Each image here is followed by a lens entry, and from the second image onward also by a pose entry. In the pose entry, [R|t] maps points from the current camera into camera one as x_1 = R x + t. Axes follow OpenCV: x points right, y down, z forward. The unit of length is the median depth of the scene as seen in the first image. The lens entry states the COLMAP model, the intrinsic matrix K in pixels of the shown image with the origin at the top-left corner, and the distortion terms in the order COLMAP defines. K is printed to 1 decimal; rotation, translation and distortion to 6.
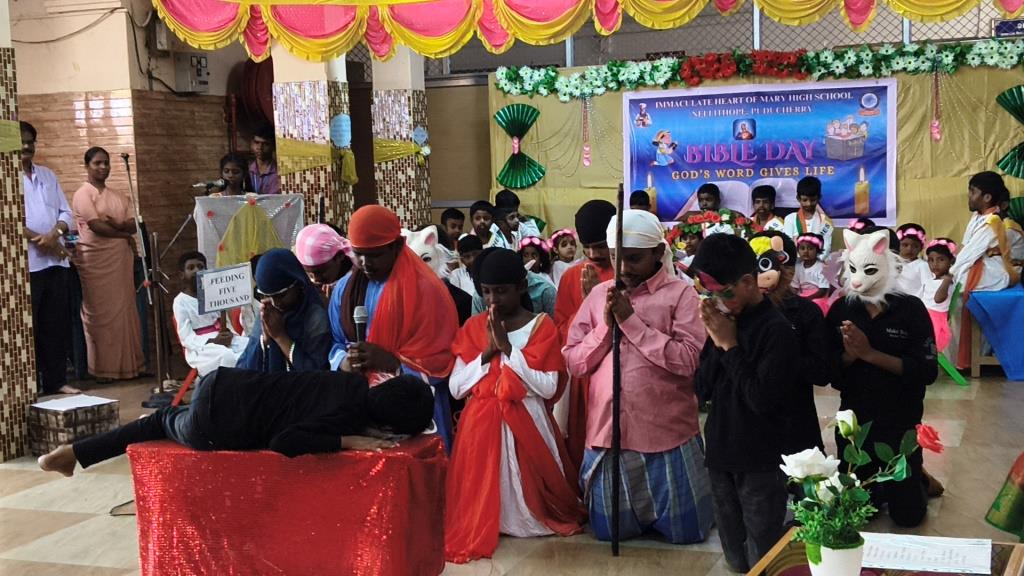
lens RADIAL K [[1356.0, 0, 517.5], [0, 1356.0, 272.1], [0, 0, 1]] dist [0.207720, -0.748608]
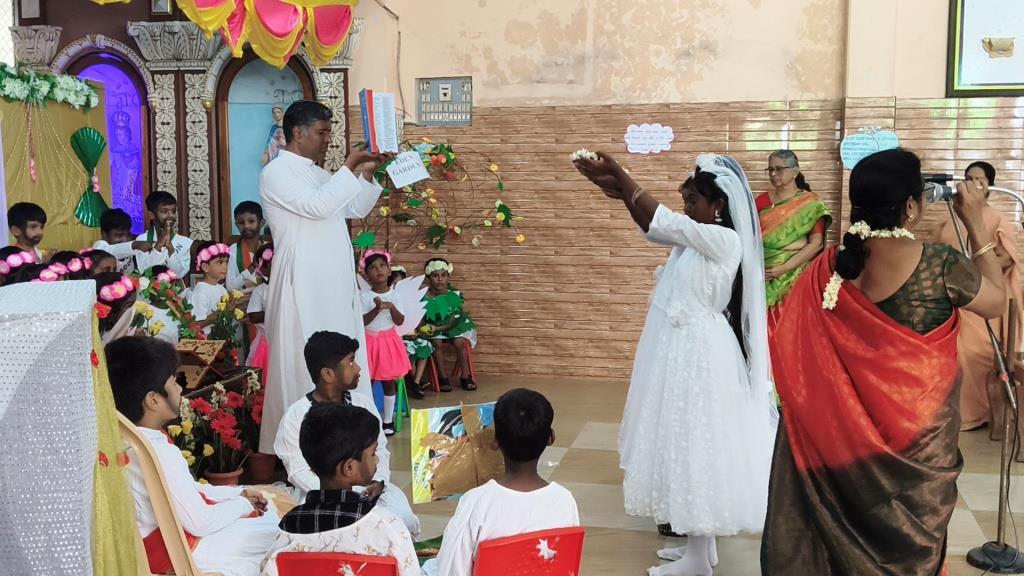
lens RADIAL K [[1090.0, 0, 516.2], [0, 1090.0, 288.9], [0, 0, 1]] dist [0.143028, -0.369527]
pose [[-0.134790, -0.065795, 0.988687, -0.403642], [0.075529, 0.994208, 0.076460, -0.057809], [-0.987991, 0.084981, -0.129040, 0.765432]]
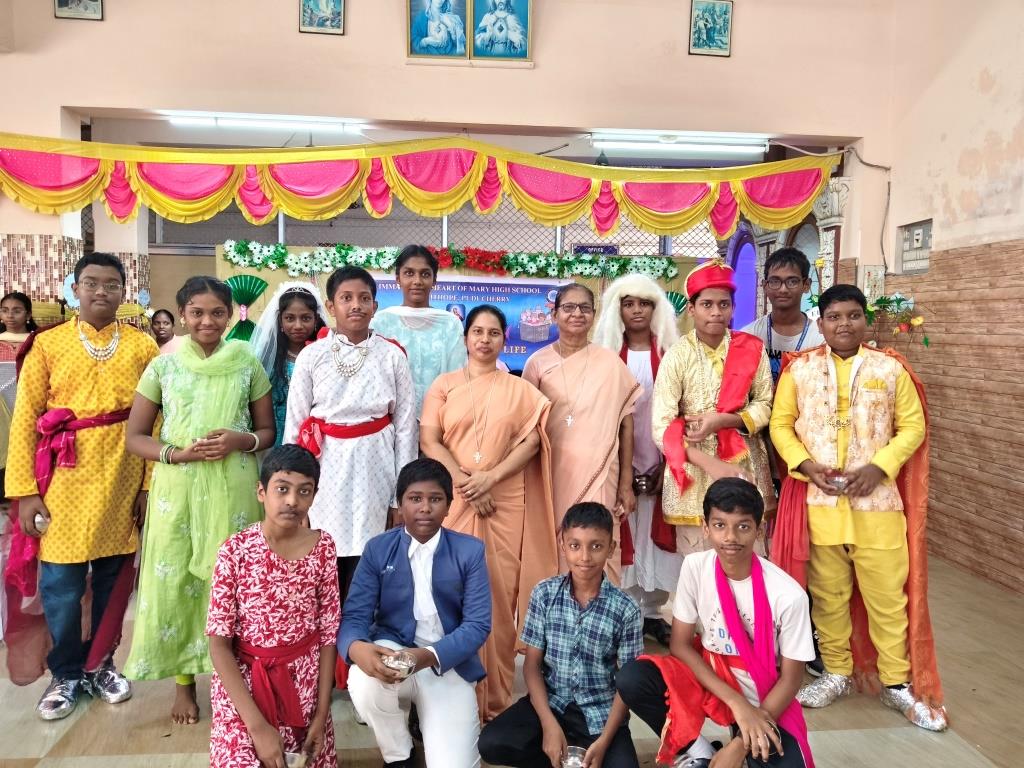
lens RADIAL K [[801.6, 0, 514.2], [0, 801.6, 385.9], [0, 0, 1]] dist [0.097161, -0.191815]
pose [[0.897339, 0.015870, 0.441056, -0.097352], [-0.014708, 0.999874, -0.006055, -0.036546], [-0.441096, -0.001054, 0.897459, 0.345109]]
